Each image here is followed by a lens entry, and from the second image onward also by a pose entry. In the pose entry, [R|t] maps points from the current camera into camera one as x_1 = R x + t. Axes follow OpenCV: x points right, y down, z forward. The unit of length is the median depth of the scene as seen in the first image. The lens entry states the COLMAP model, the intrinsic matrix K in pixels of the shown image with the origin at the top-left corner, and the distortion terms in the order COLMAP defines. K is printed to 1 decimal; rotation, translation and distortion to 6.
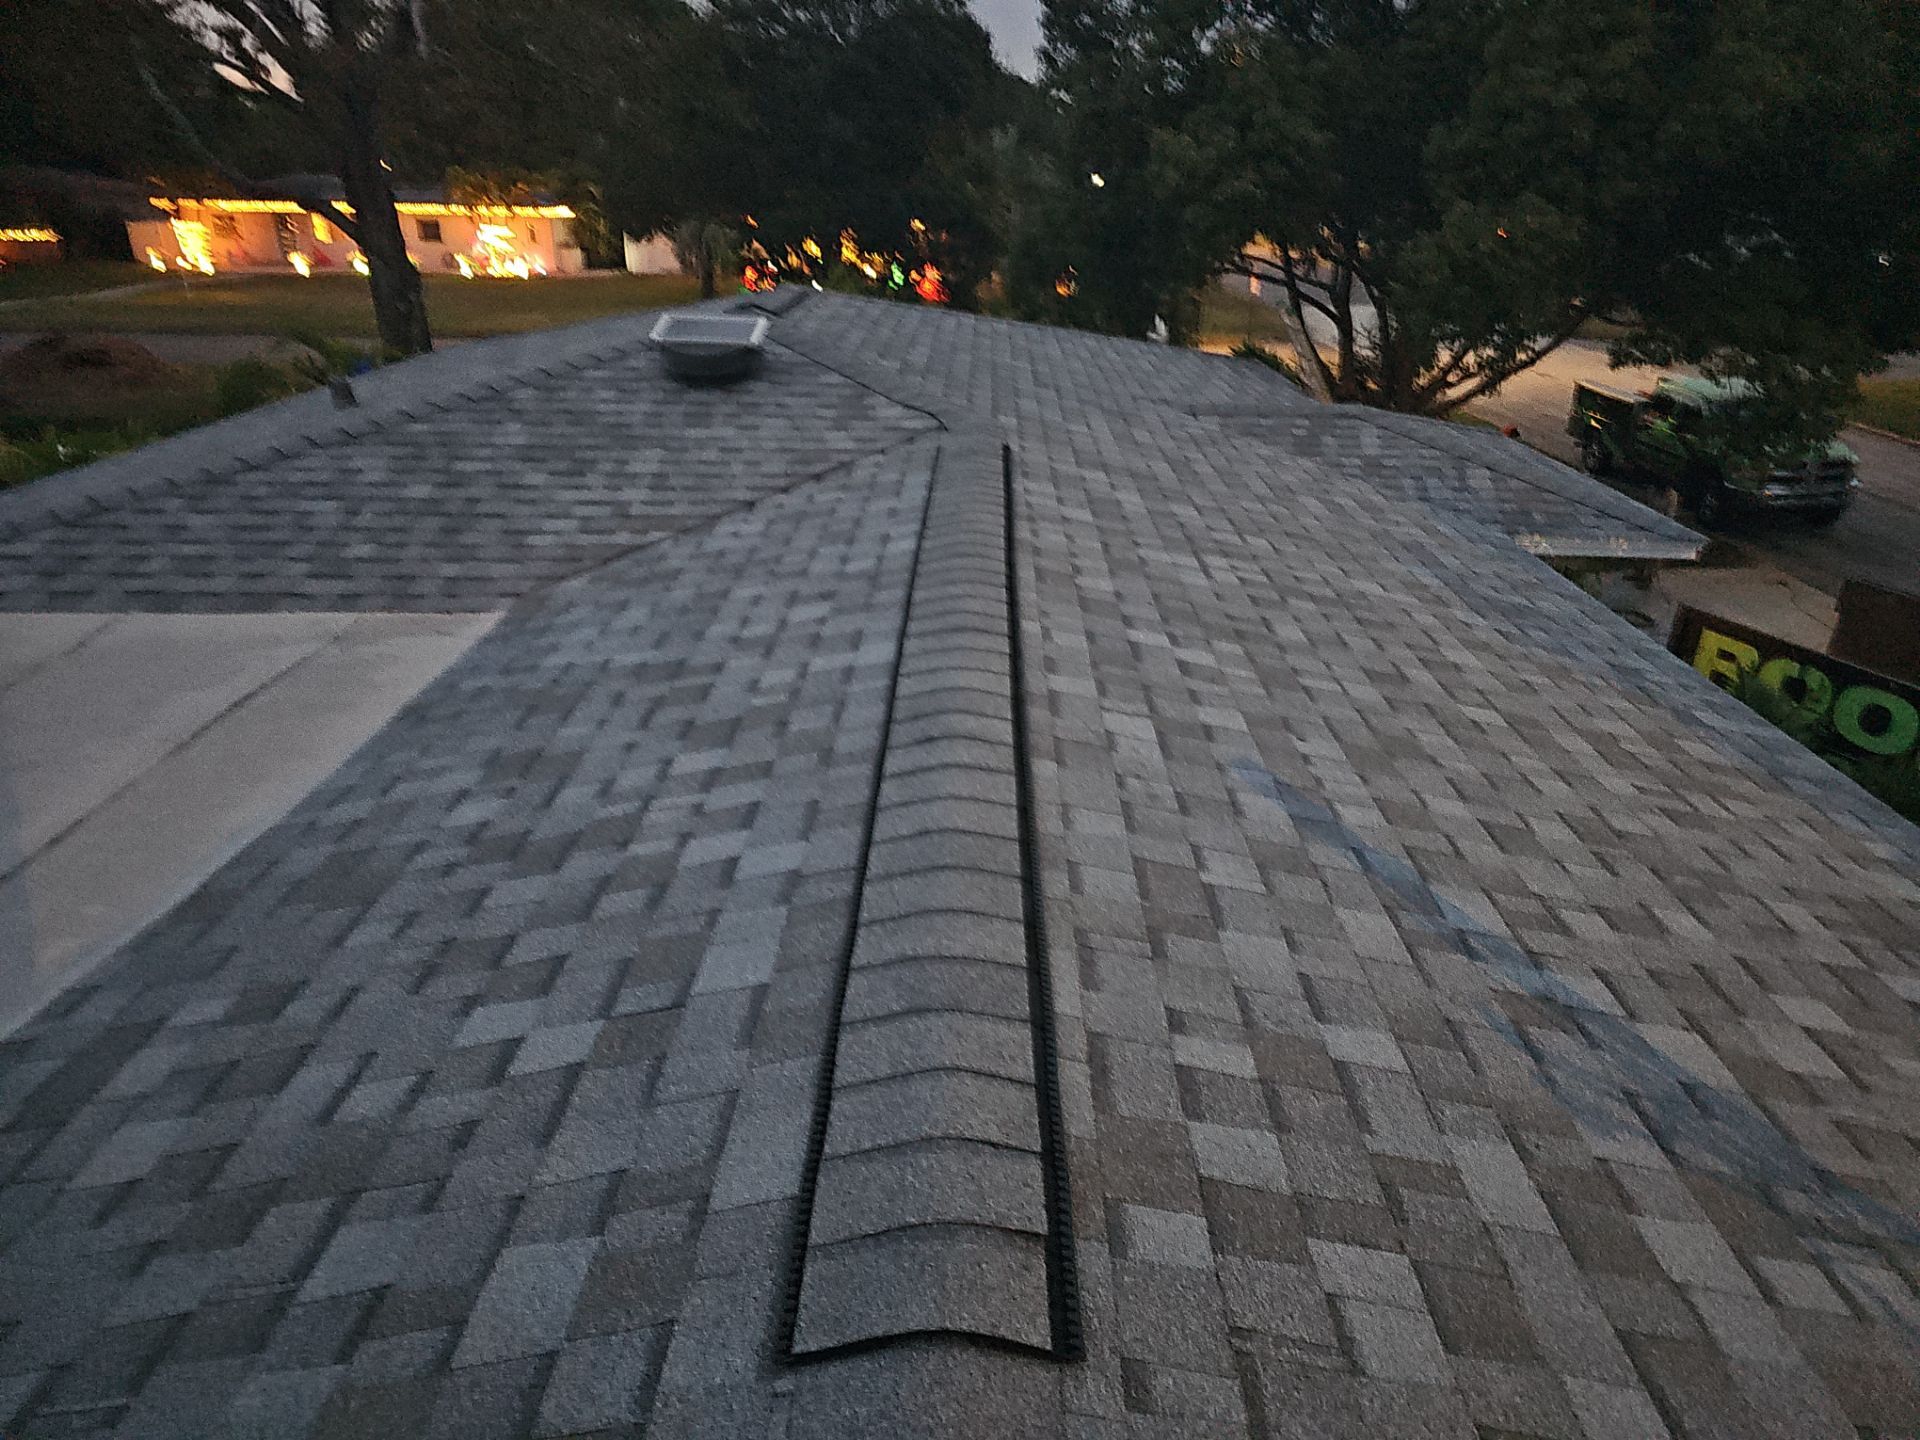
lens RADIAL K [[1244.2, 0, 975.1], [0, 1244.2, 739.5], [0, 0, 1]] dist [0.073293, -0.061386]
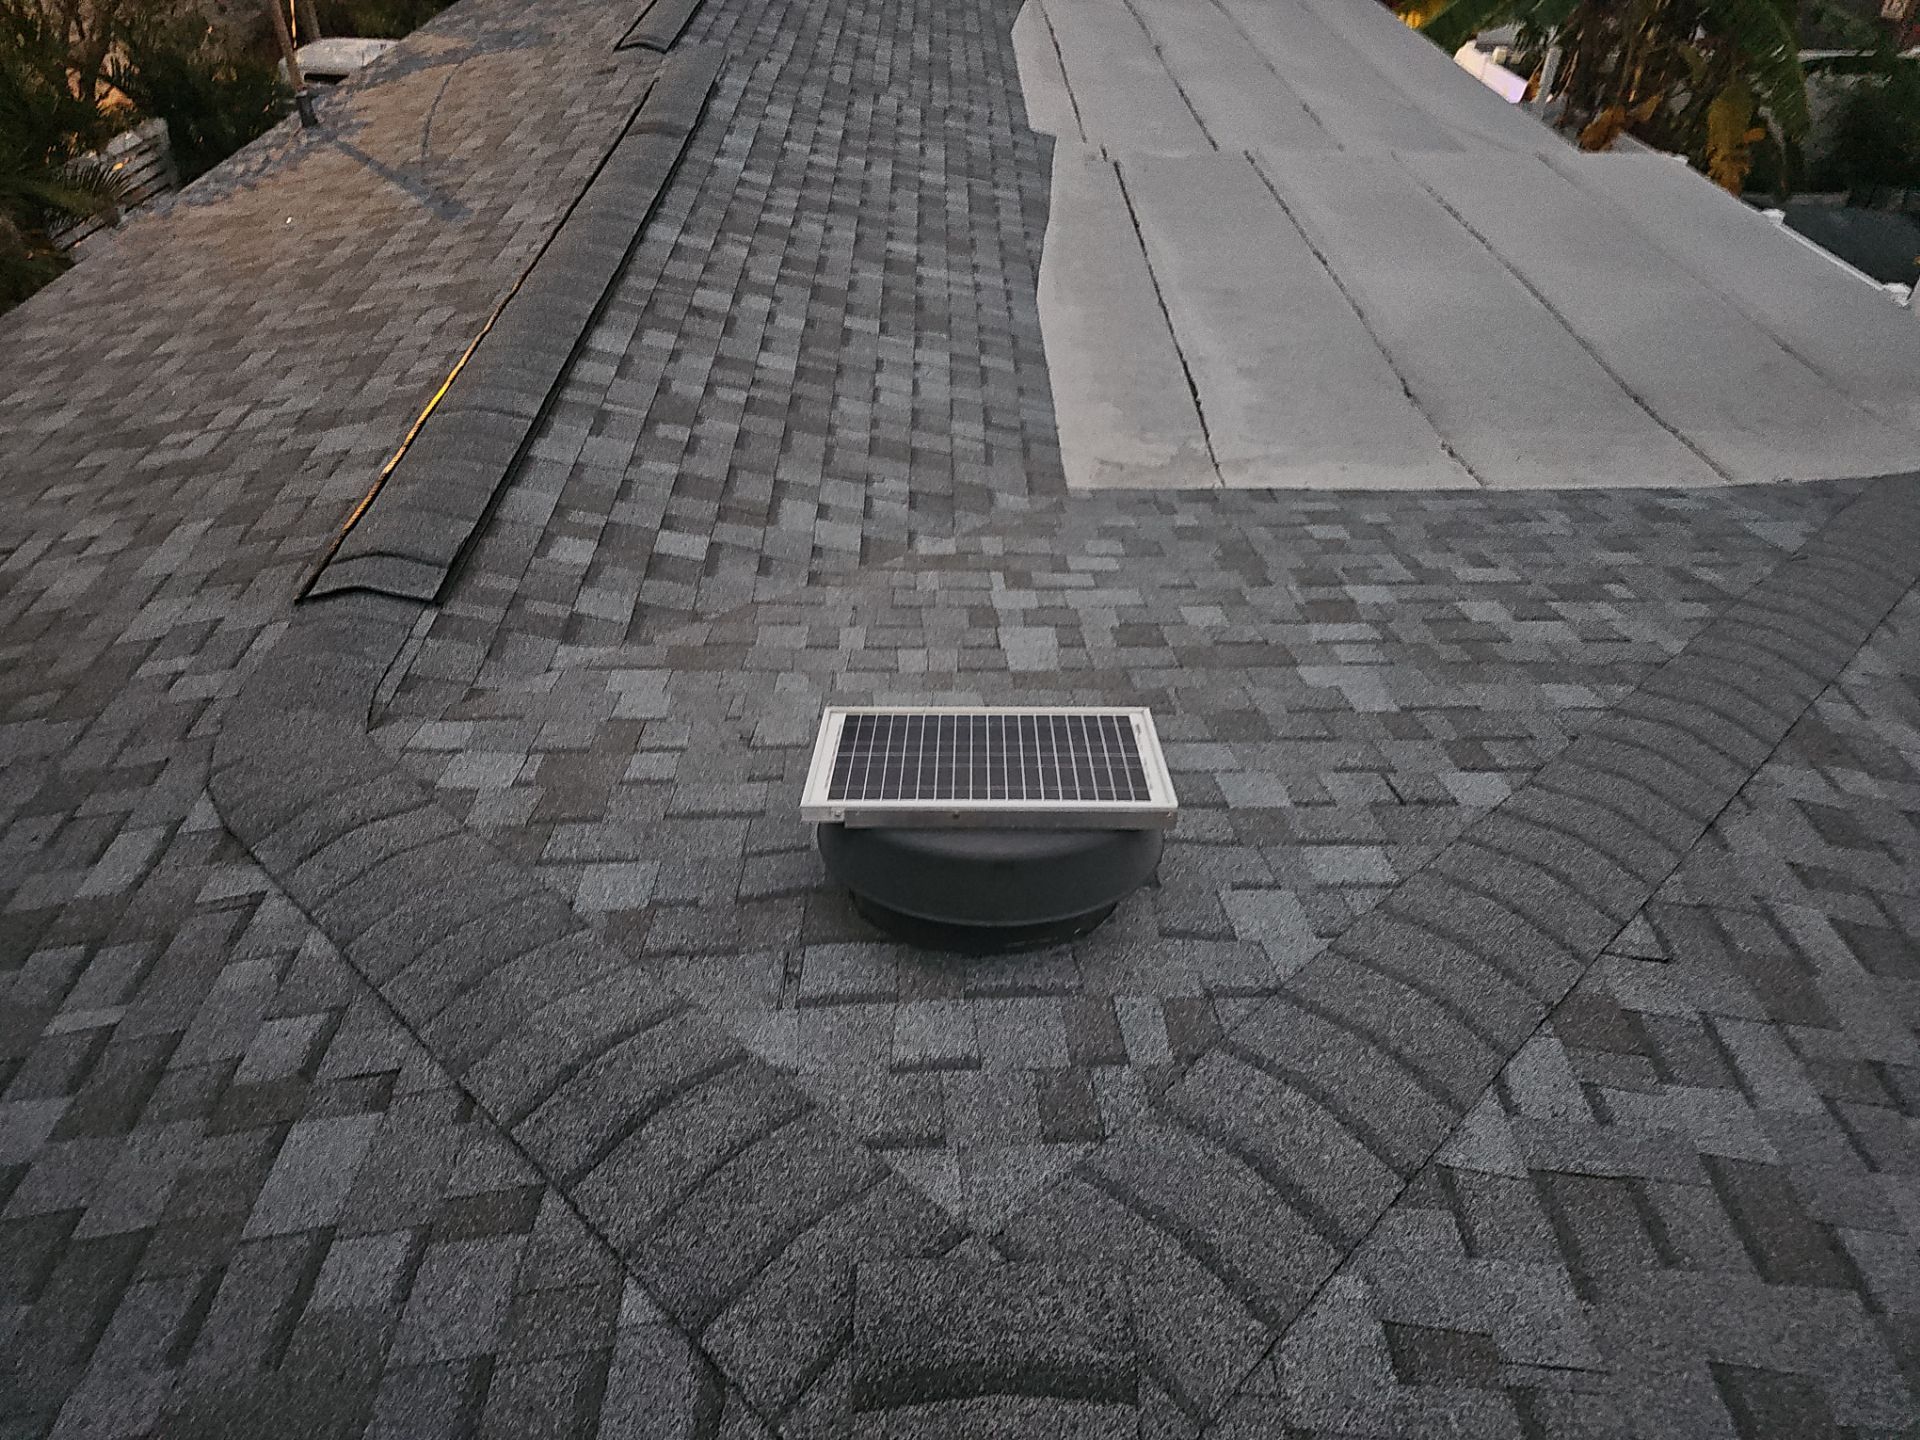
lens RADIAL K [[1244.2, 0, 975.1], [0, 1244.2, 739.5], [0, 0, 1]] dist [0.073293, -0.061386]
pose [[-0.999091, 0.001672, -0.042588, -0.103090], [-0.037755, 0.428904, 0.902561, -0.314240], [0.019775, 0.903349, -0.428451, 0.592319]]
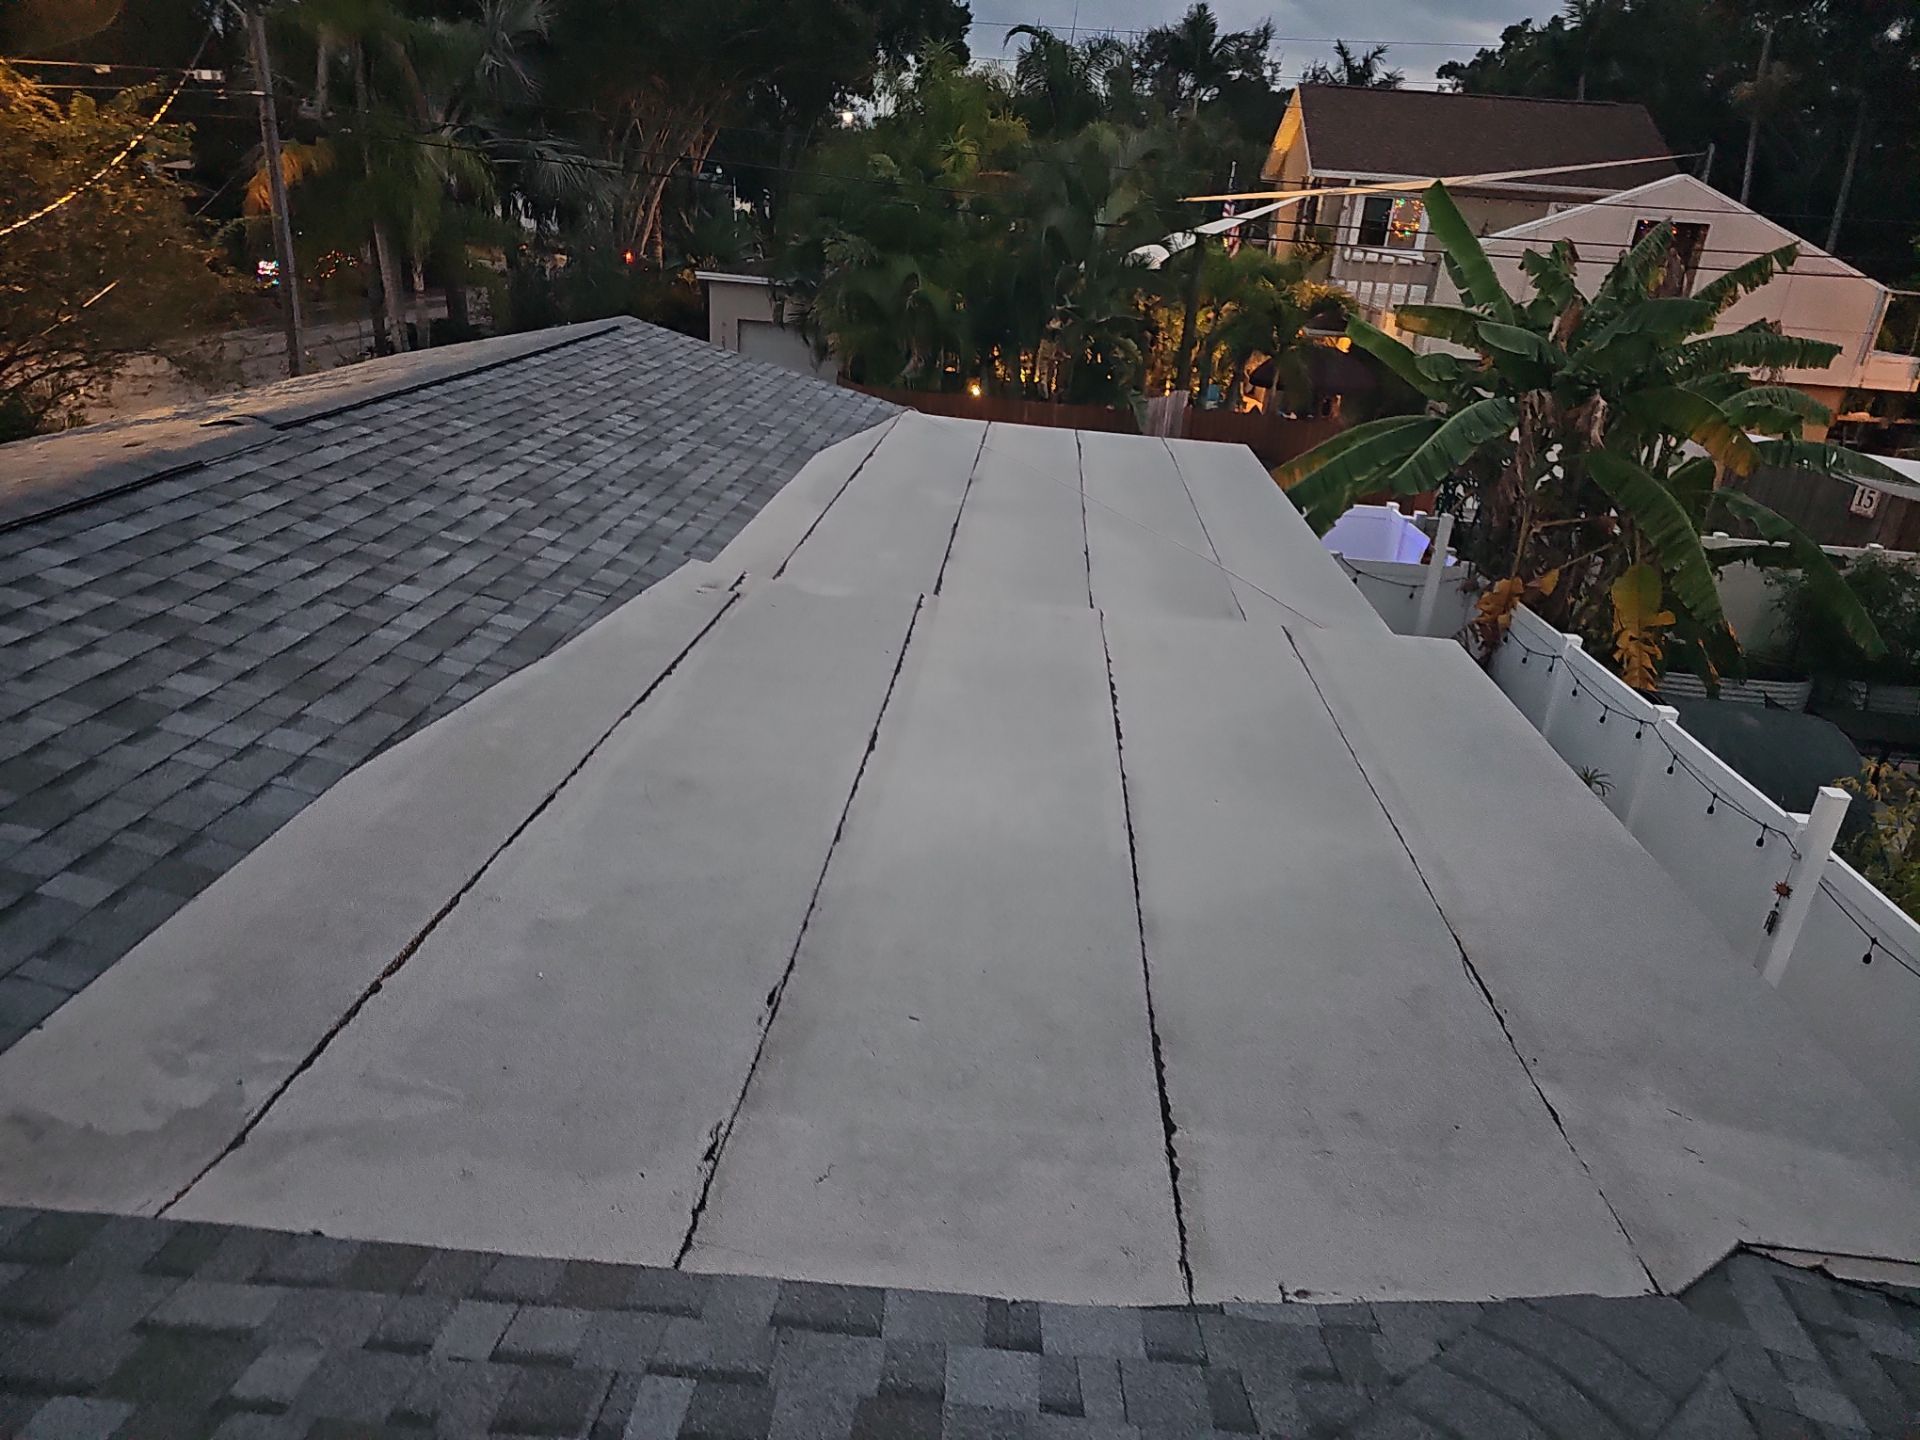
lens RADIAL K [[1244.2, 0, 975.1], [0, 1244.2, 739.5], [0, 0, 1]] dist [0.073293, -0.061386]
pose [[-0.995303, -0.096253, 0.010381, -0.292735], [-0.056722, 0.666684, 0.743179, -0.218682], [-0.078454, 0.739099, -0.669012, 0.445888]]
